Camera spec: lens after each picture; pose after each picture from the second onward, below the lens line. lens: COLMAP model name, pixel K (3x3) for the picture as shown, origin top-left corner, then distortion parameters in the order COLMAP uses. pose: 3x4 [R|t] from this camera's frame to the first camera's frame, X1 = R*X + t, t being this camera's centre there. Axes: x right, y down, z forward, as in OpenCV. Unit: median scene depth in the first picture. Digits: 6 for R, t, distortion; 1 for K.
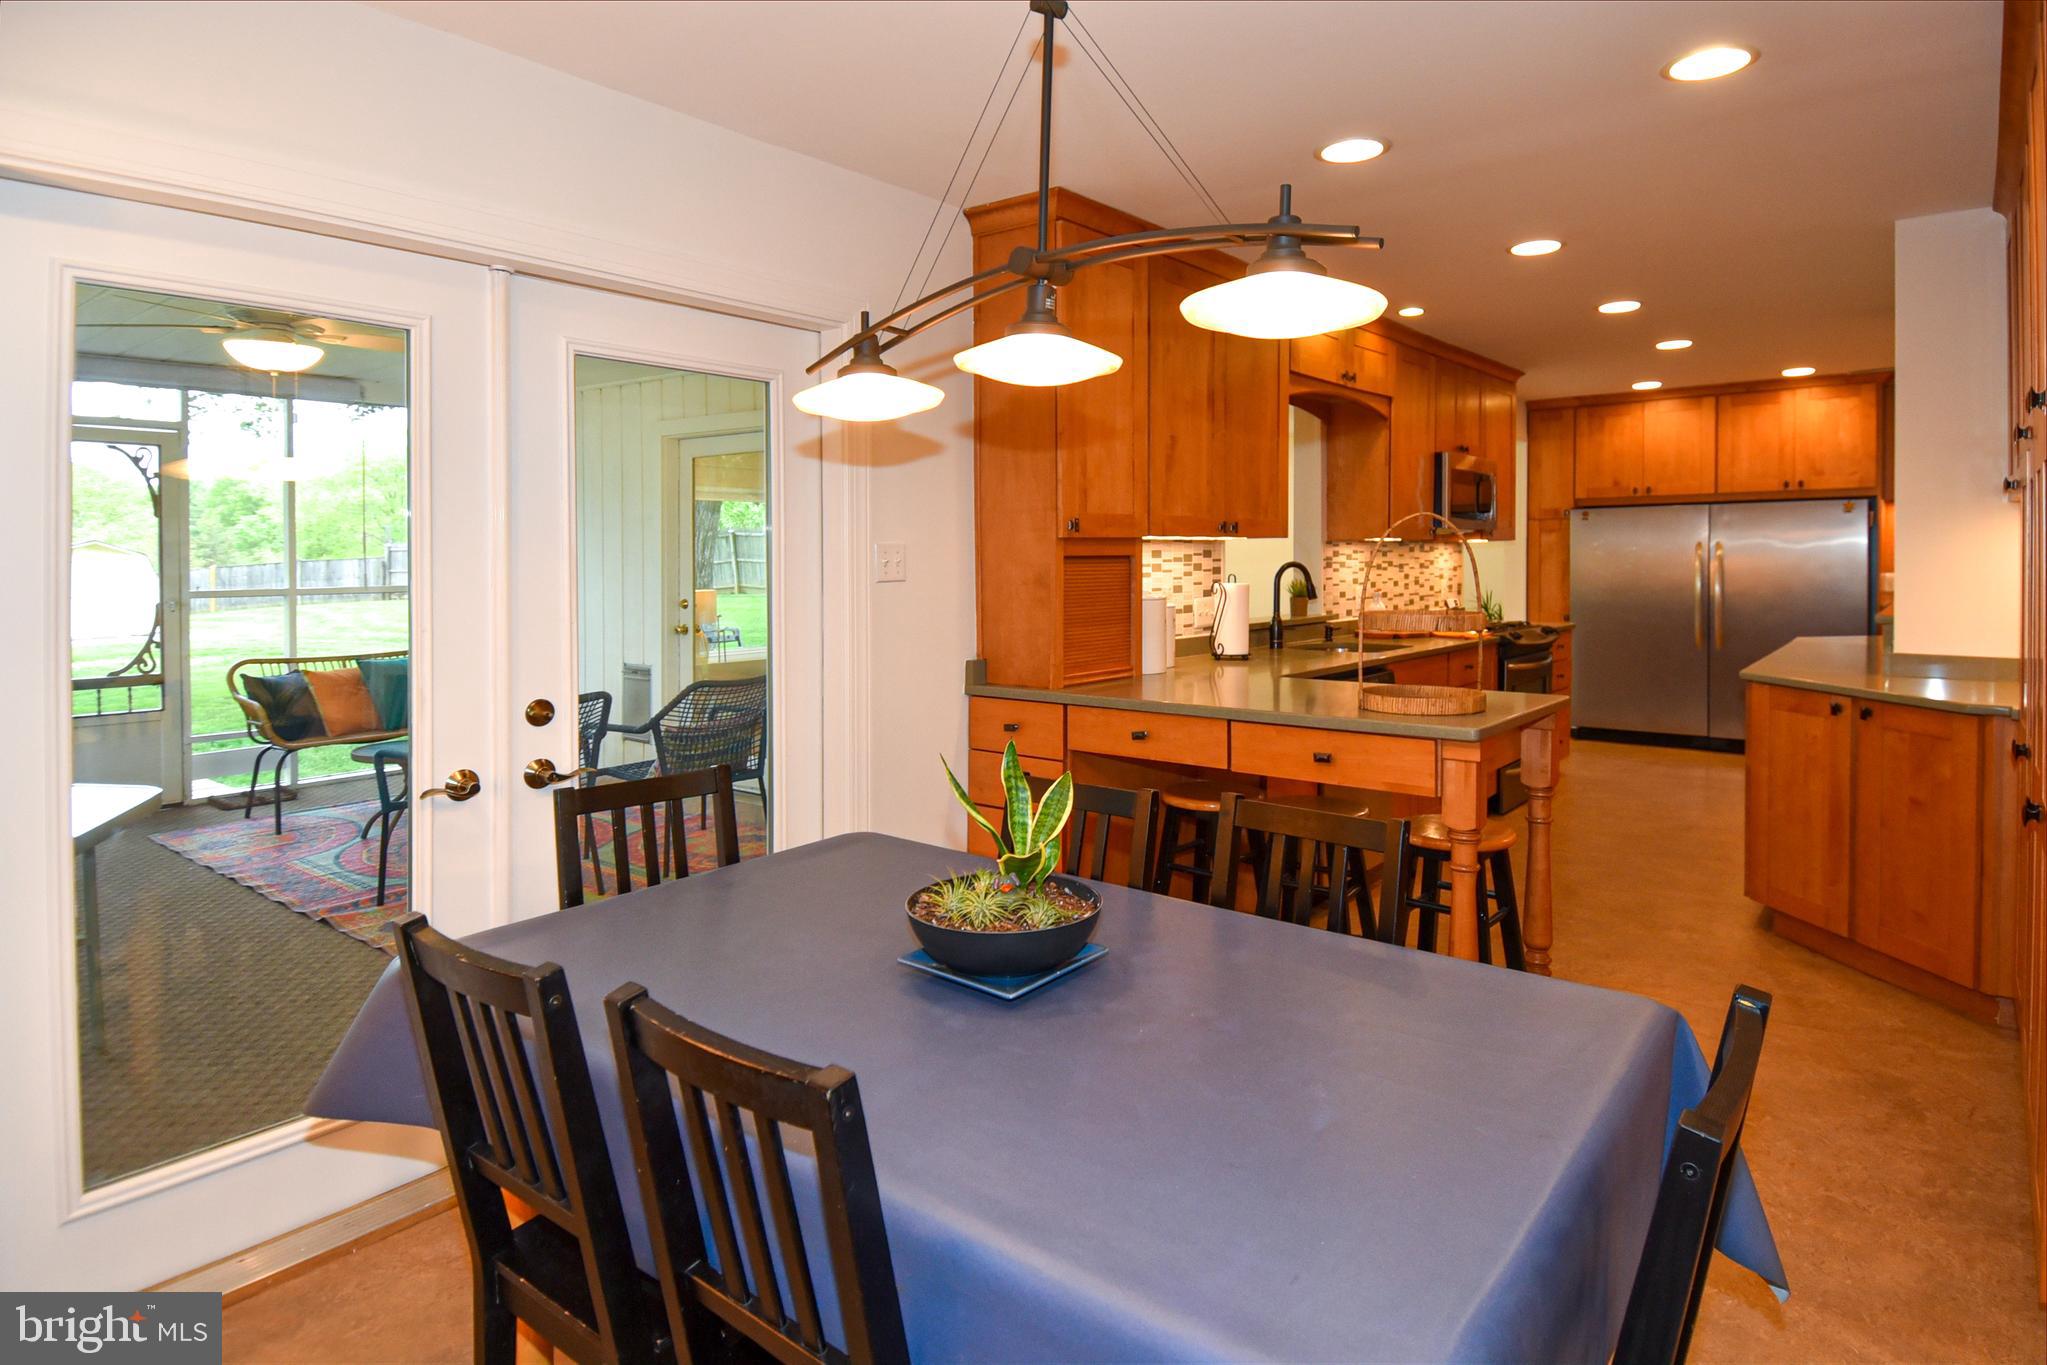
lens RADIAL K [[1139.1, 0, 976.0], [0, 1139.1, 611.9], [0, 0, 1]] dist [0.014943, -0.023774]
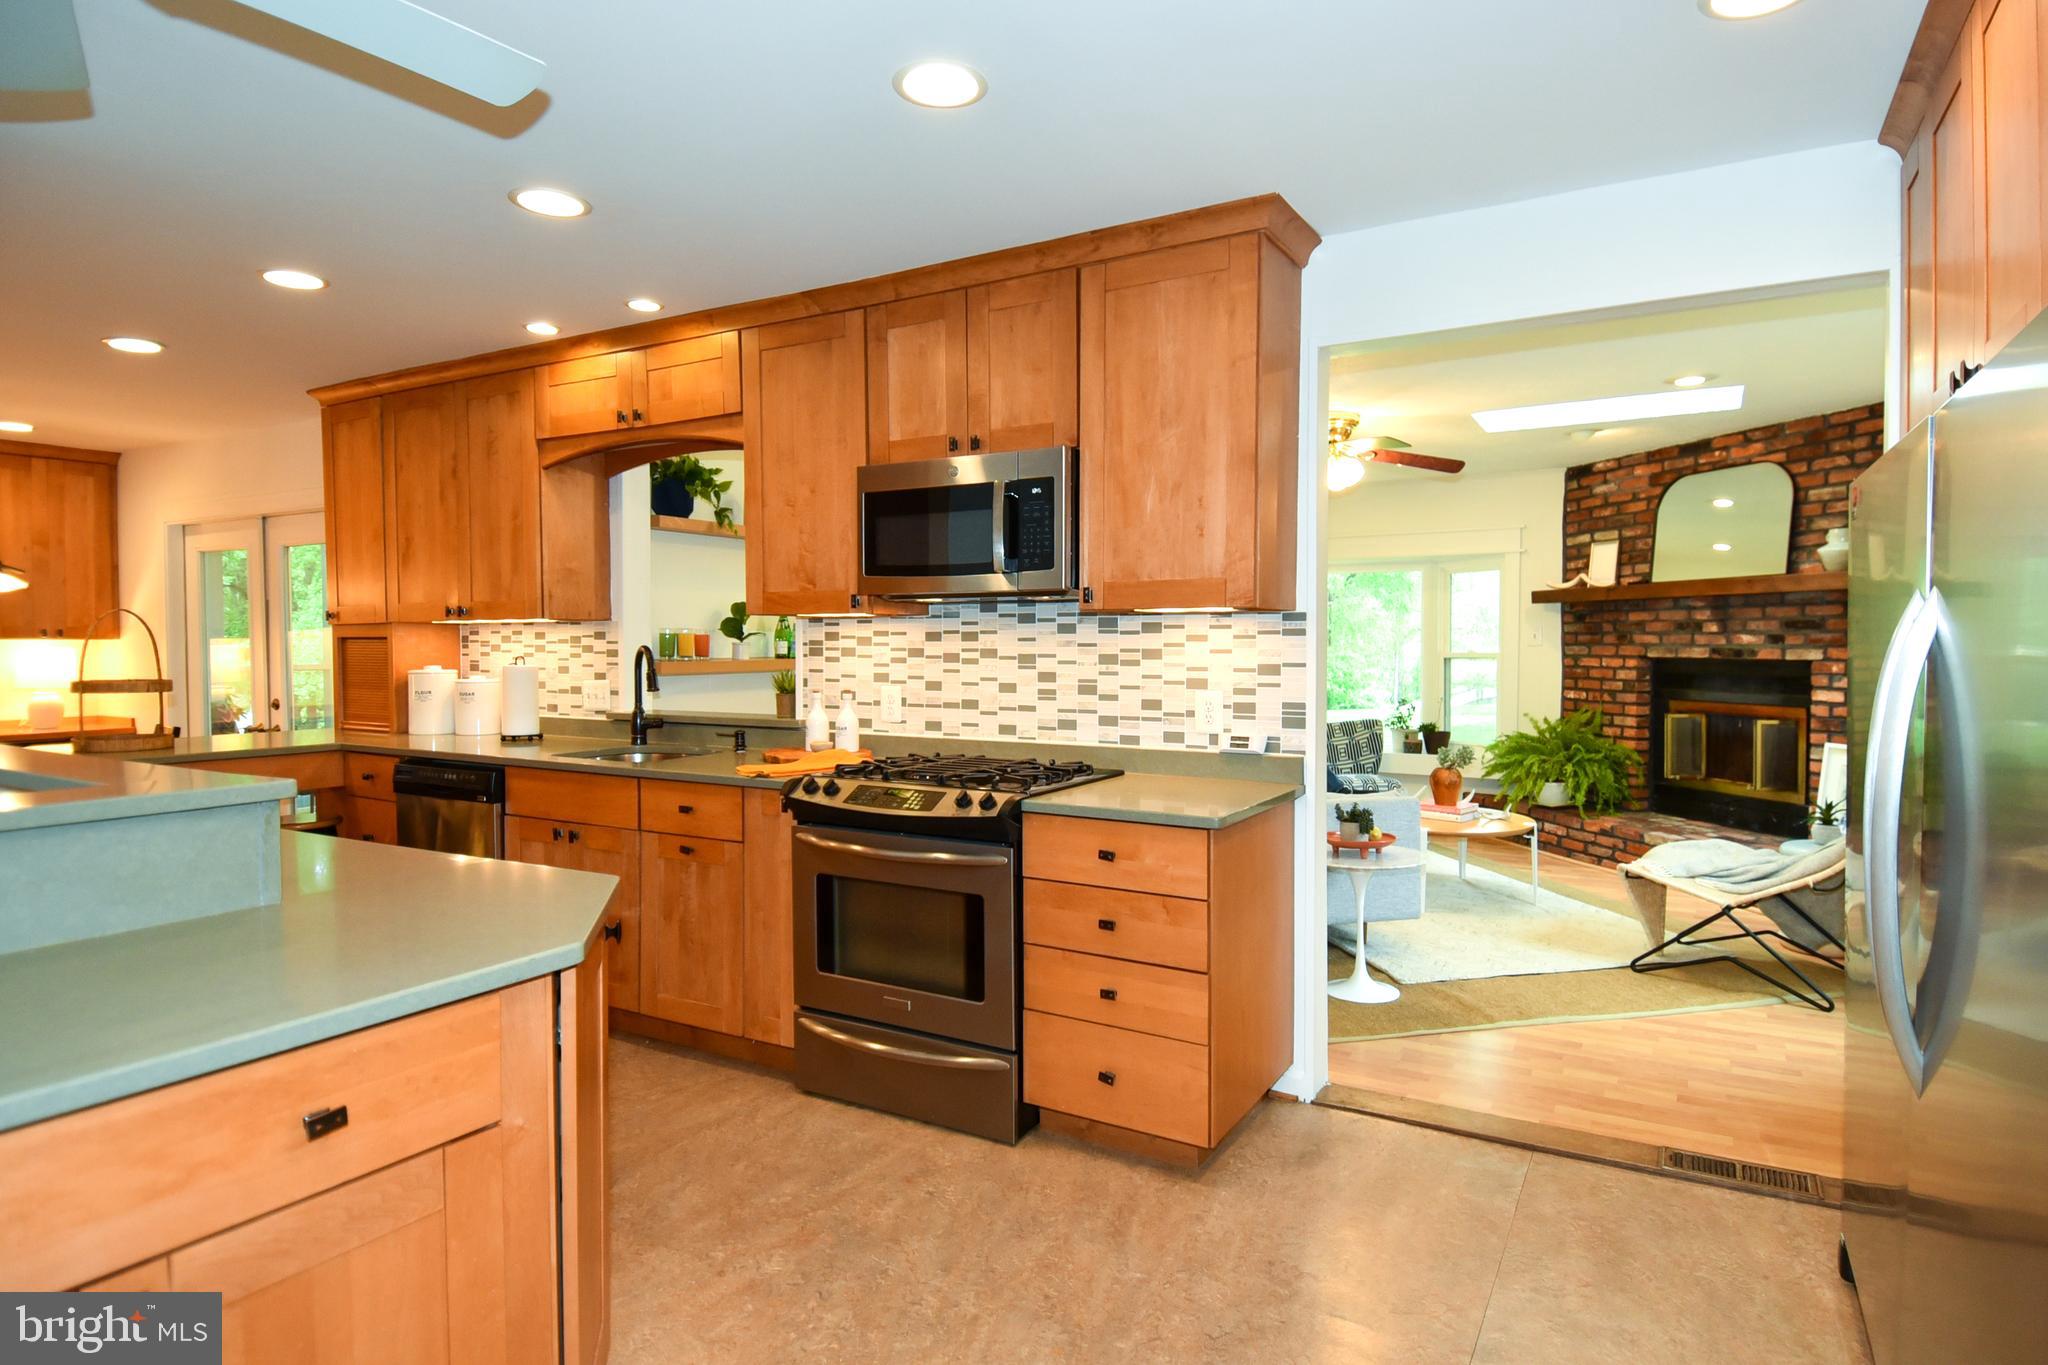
lens RADIAL K [[1139.6, 0, 1062.3], [0, 1139.6, 673.6], [0, 0, 1]] dist [0.014943, -0.023774]
pose [[0.188331, 0.038748, -0.981341, 0.927541], [-0.046761, 0.998442, 0.030449, -0.050318], [0.980992, 0.040154, 0.189849, 0.906984]]
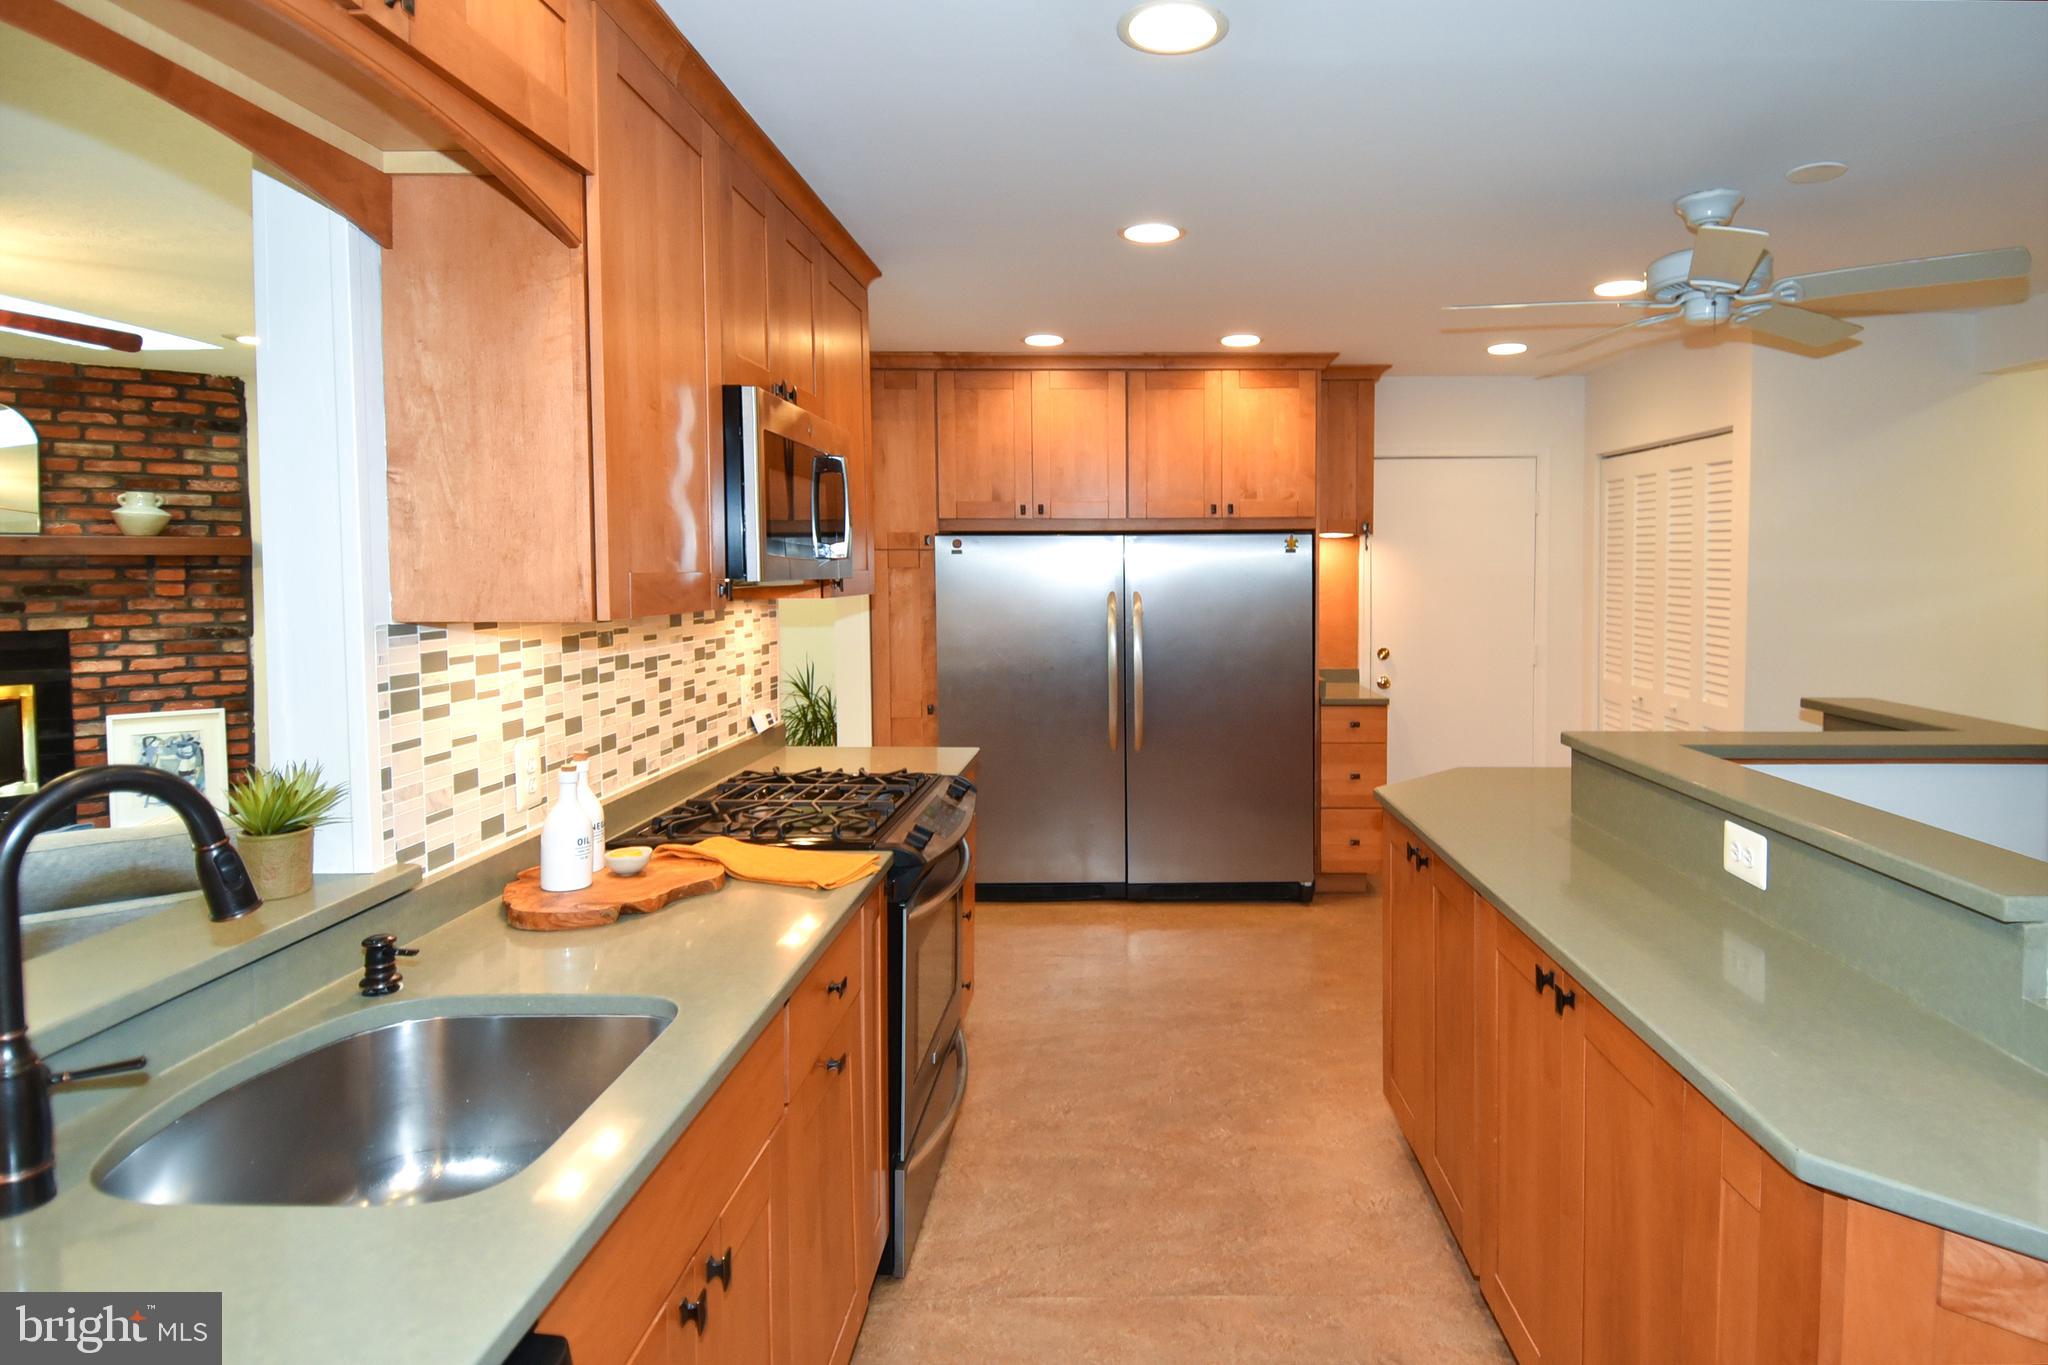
lens RADIAL K [[1139.6, 0, 1095.0], [0, 1139.6, 622.2], [0, 0, 1]] dist [0.014943, -0.023774]
pose [[0.760677, -0.022016, 0.648757, 0.225107], [0.023429, 0.999705, 0.006456, -0.053763], [-0.648707, 0.010289, 0.760968, 0.574919]]
